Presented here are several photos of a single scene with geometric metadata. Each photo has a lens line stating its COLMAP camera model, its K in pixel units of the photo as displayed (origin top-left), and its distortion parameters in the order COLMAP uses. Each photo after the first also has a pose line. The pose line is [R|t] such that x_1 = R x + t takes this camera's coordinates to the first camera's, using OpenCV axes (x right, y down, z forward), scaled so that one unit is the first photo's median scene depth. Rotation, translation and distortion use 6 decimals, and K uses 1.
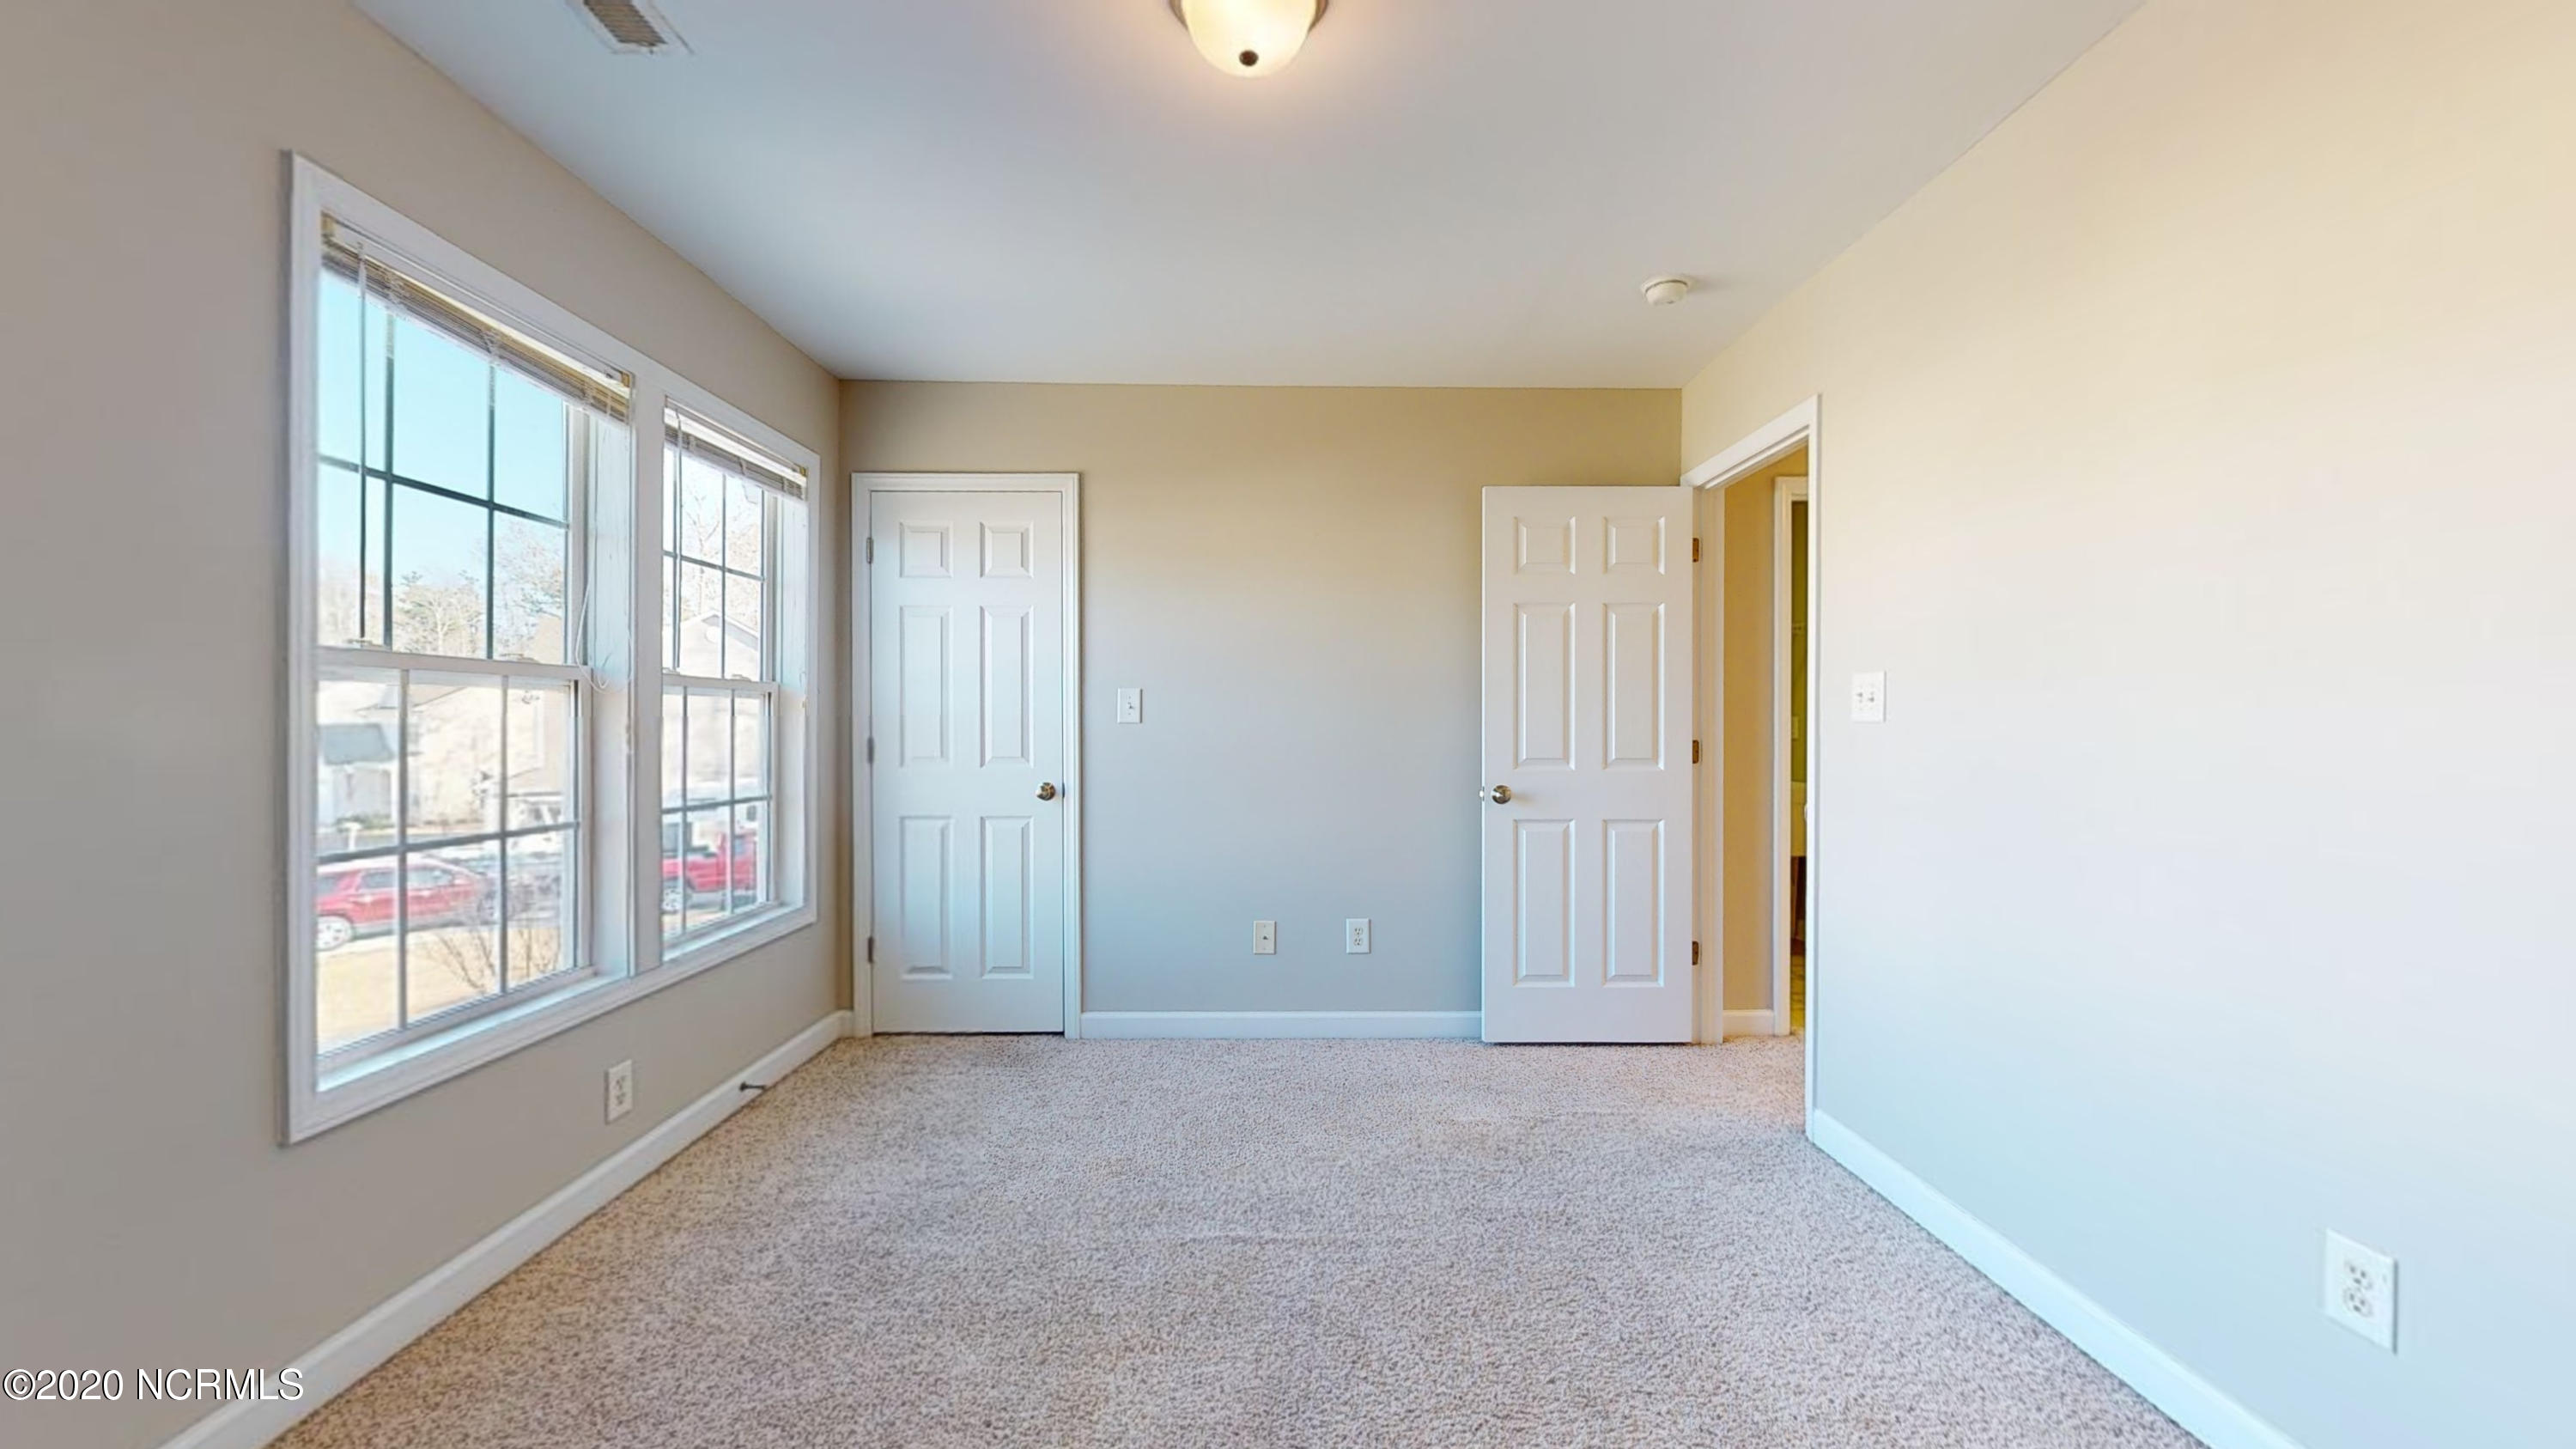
lens RADIAL K [[933.7, 0, 1288.0], [0, 933.7, 724.5], [0, 0, 1]] dist [0.000018, -0.000004]
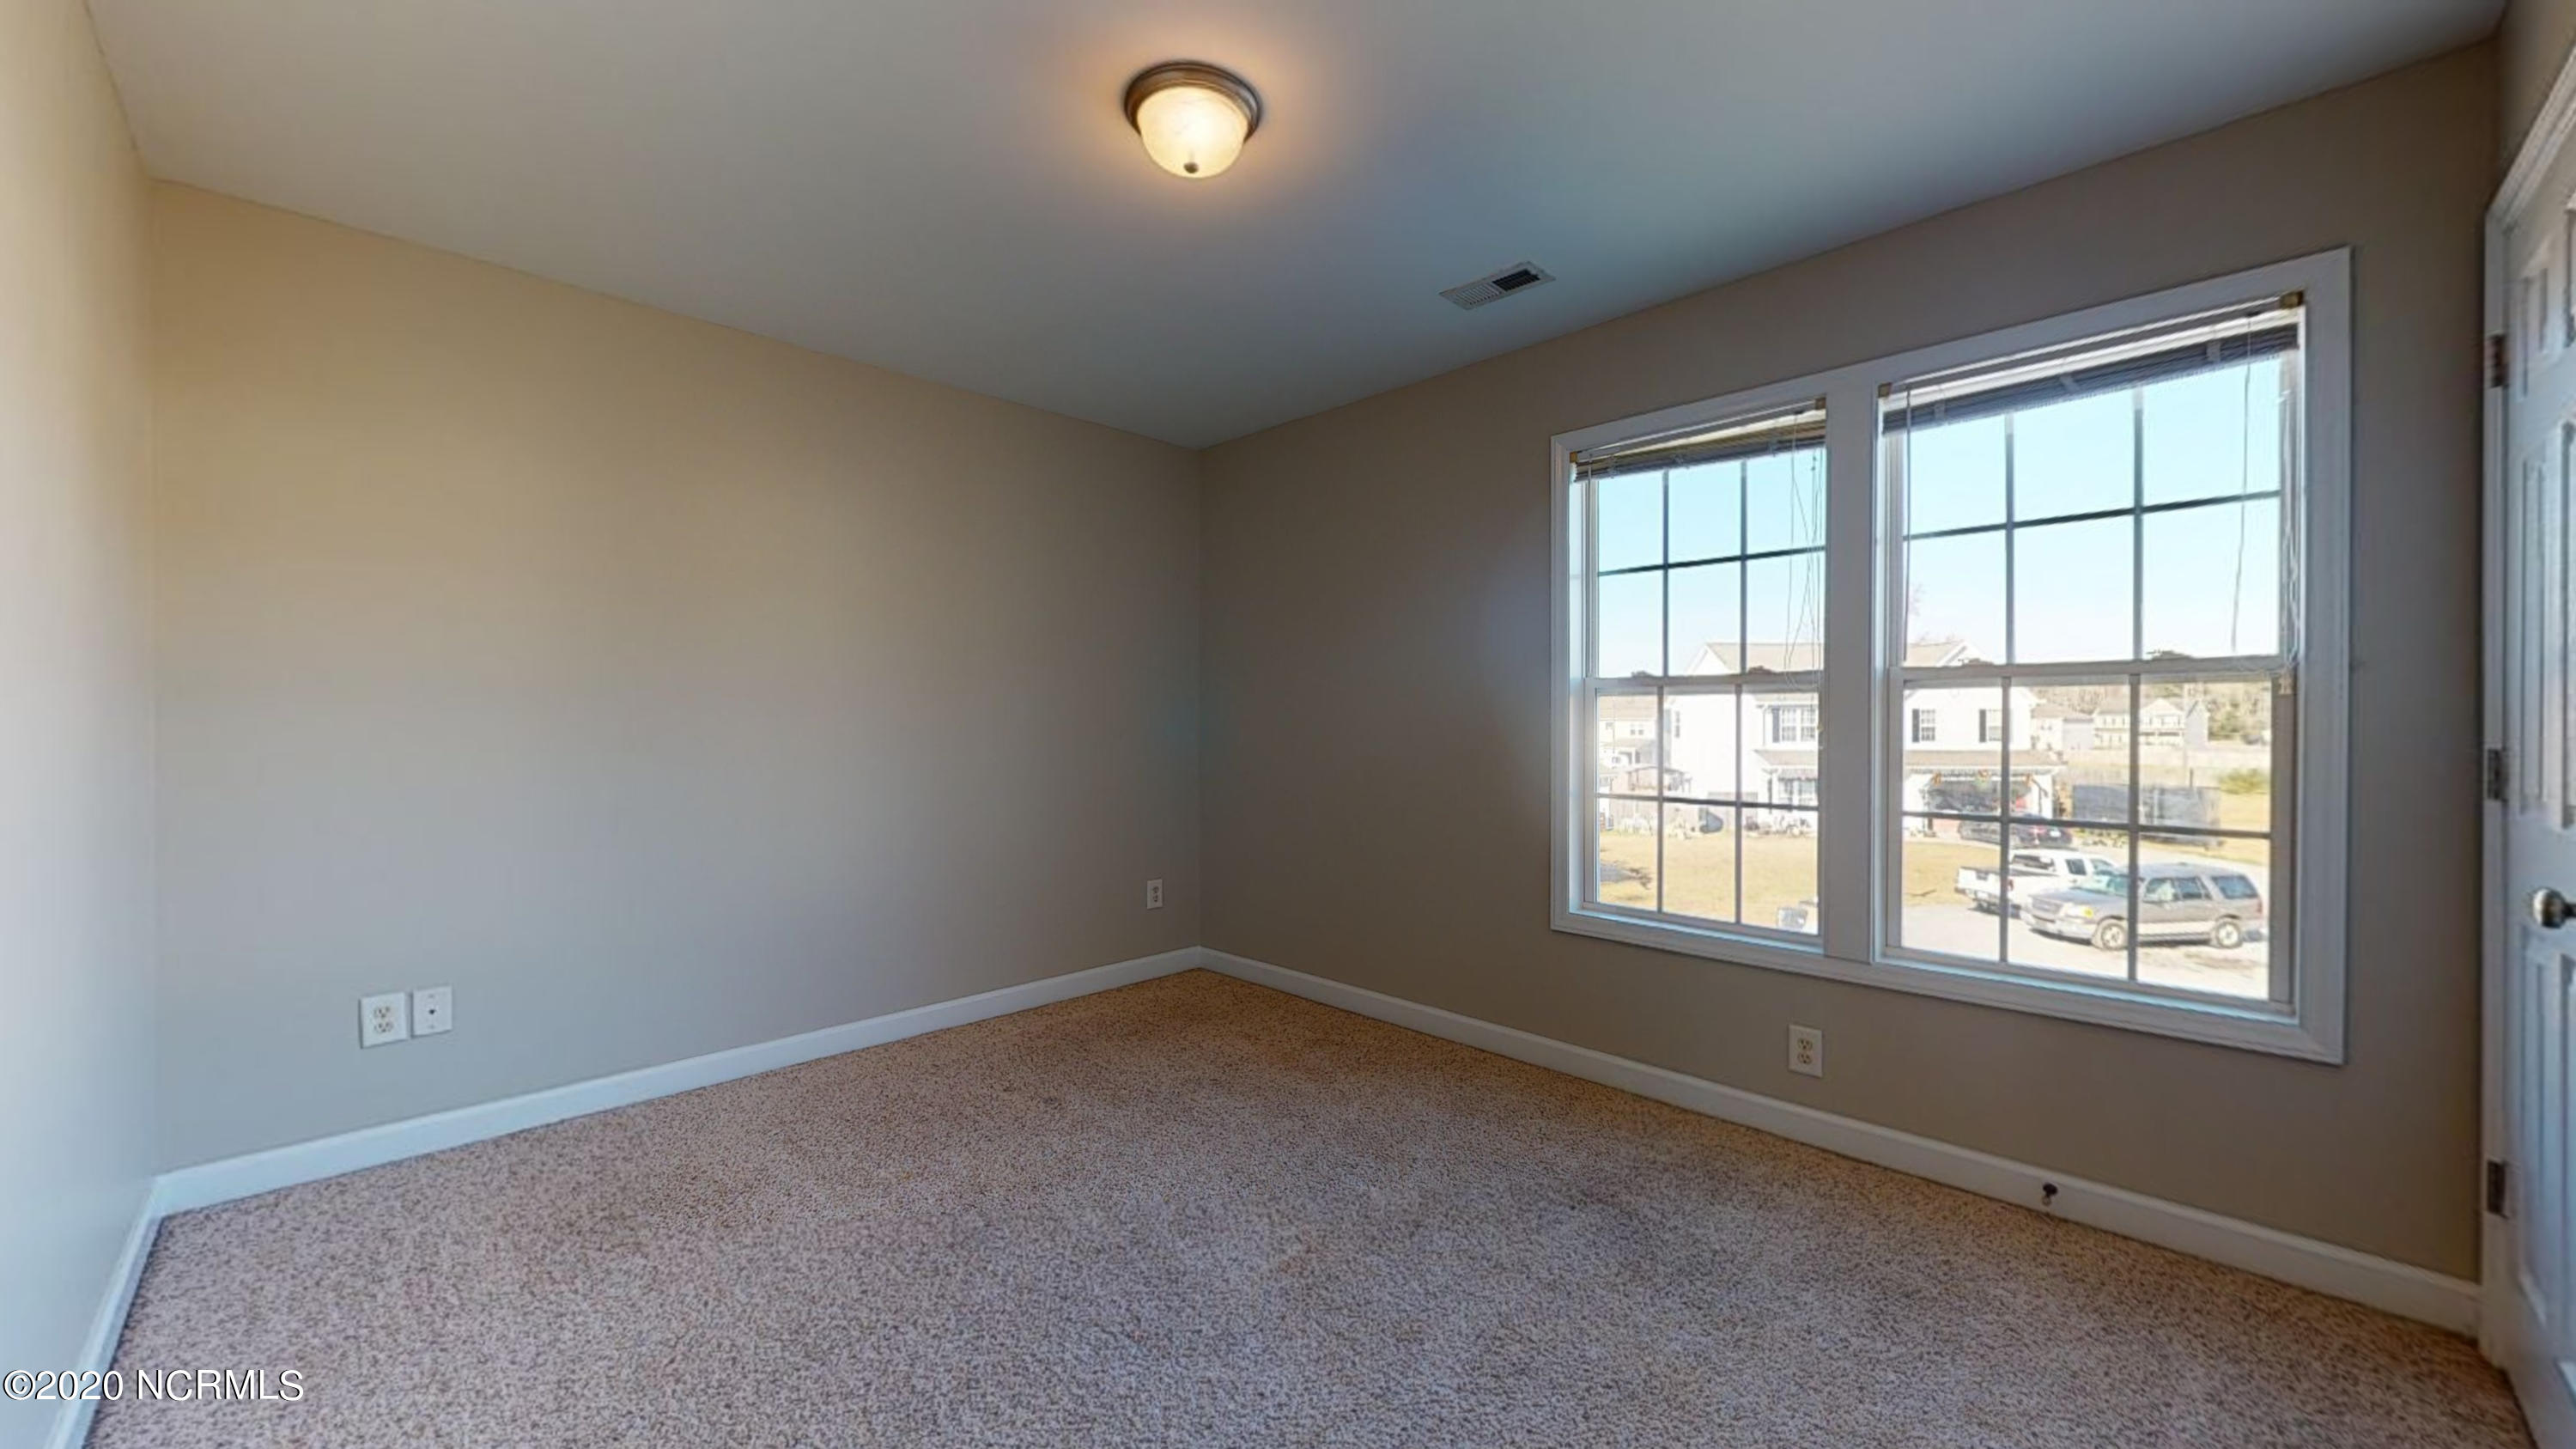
lens RADIAL K [[933.7, 0, 1288.0], [0, 933.7, 724.5], [0, 0, 1]] dist [0.000018, -0.000004]
pose [[-0.714731, -0.009149, -0.699340, 0.494608], [-0.004434, 0.999954, -0.008550, 0.016686], [0.699386, -0.003011, -0.714738, 1.348922]]
